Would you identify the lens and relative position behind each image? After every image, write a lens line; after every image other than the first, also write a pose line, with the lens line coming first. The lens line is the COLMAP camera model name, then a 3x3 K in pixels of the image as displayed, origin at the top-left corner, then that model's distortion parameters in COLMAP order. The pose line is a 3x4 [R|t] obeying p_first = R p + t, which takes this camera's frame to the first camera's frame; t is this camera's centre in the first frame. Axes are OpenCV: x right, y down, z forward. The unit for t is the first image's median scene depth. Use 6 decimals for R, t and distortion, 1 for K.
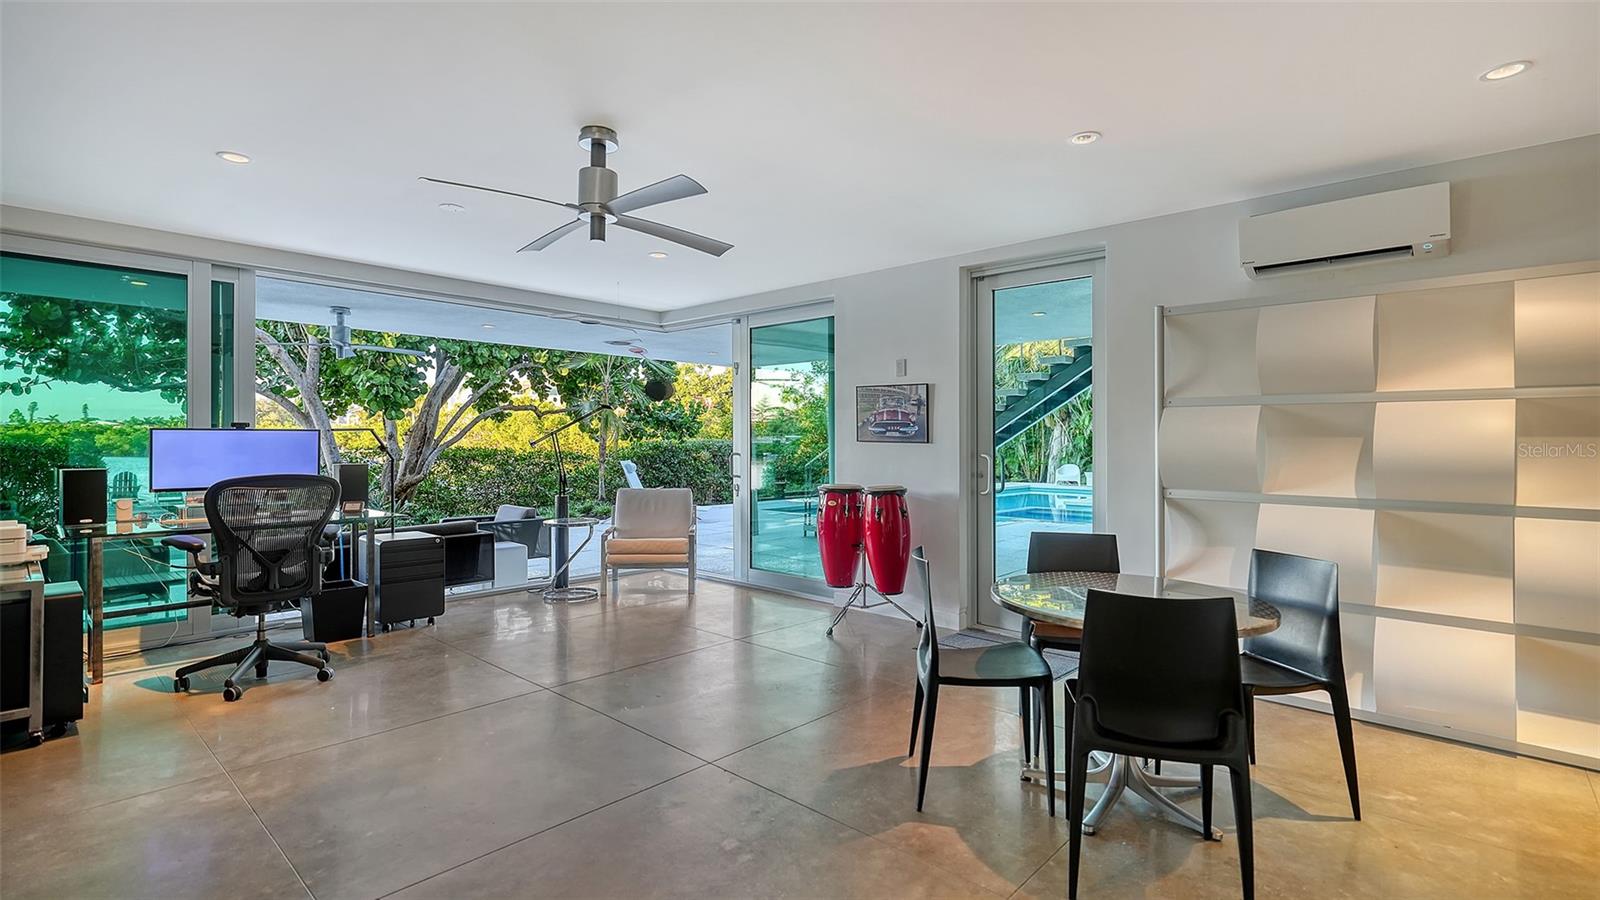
lens RADIAL K [[742.2, 0, 800.6], [0, 742.2, 444.4], [0, 0, 1]] dist [-0.000080, 0.000159]
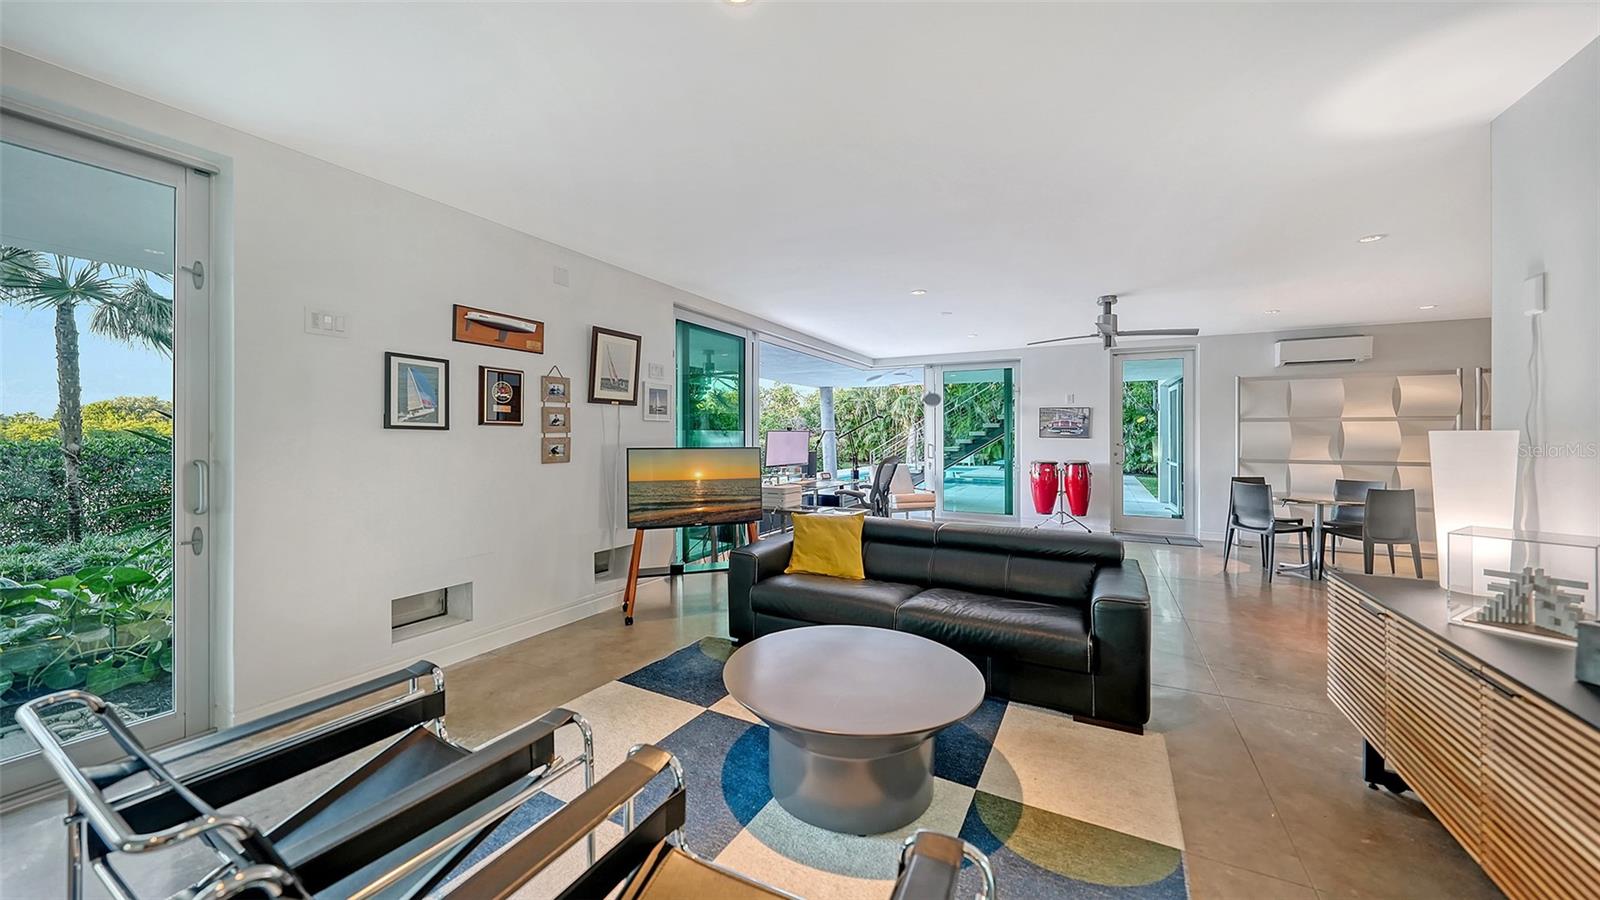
lens RADIAL K [[553.9, 0, 797.3], [0, 553.9, 440.0], [0, 0, 1]] dist [-0.000271, 0.000006]
pose [[0.966620, -0.002597, 0.256200, -0.800096], [0.001691, 0.999992, 0.003756, -0.003106], [-0.256208, -0.003198, 0.966616, -0.178674]]
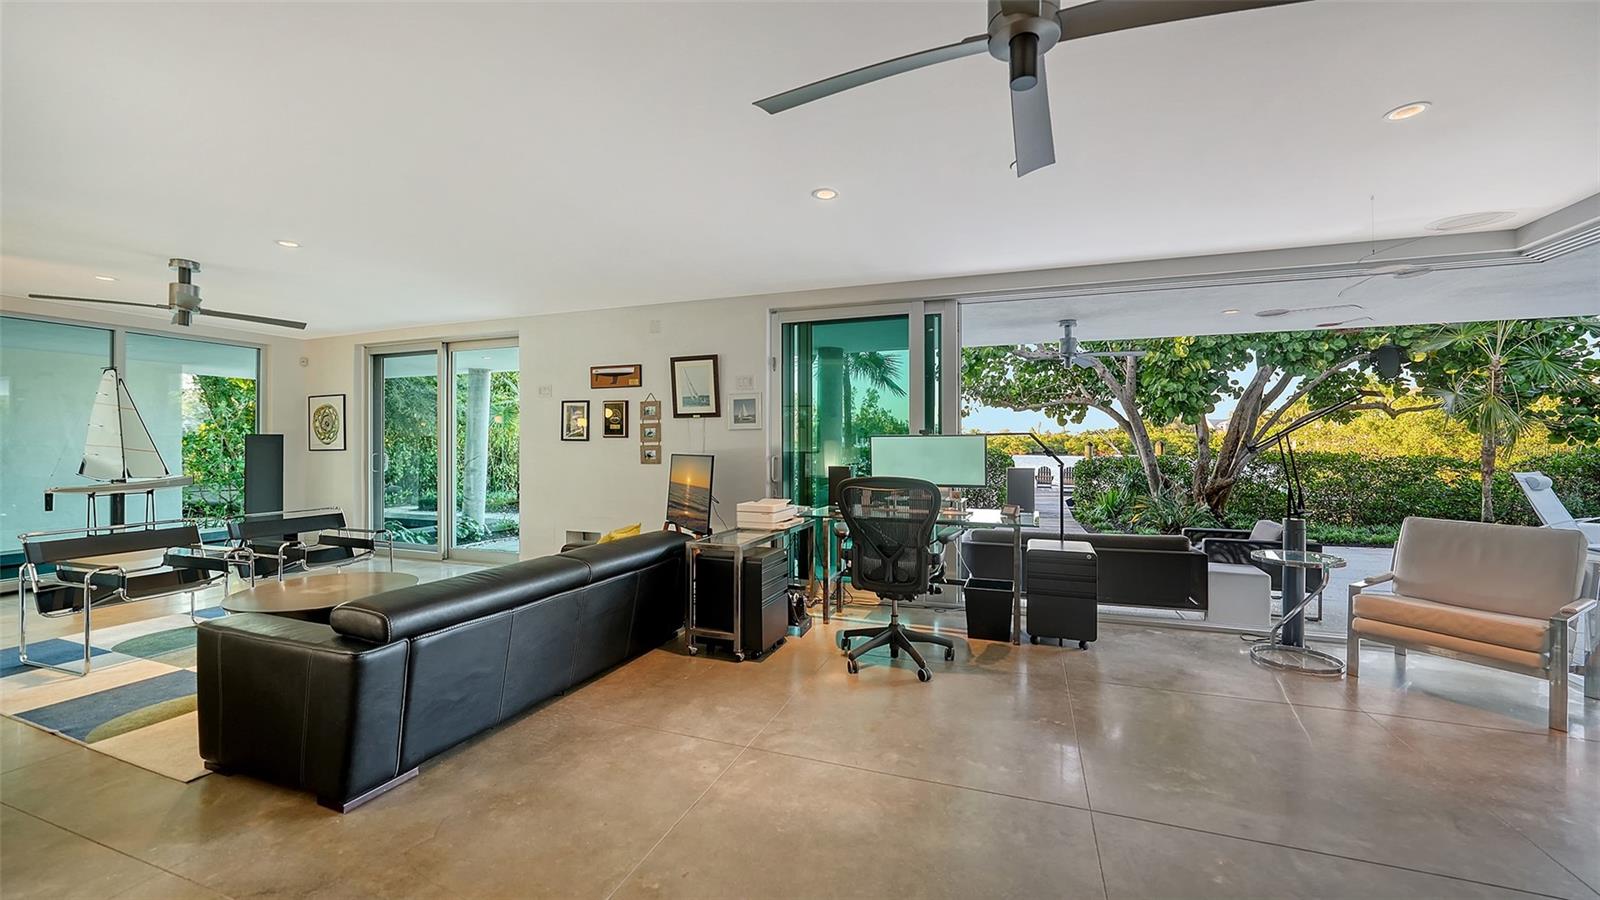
lens RADIAL K [[606.9, 0, 799.8], [0, 606.9, 447.5], [0, 0, 1]] dist [-0.011987, 0.000211]
pose [[0.387053, 0.000169, -0.922057, 0.039085], [-0.001061, 0.999999, -0.000262, -0.000823], [0.922057, 0.001080, 0.387053, 0.336825]]
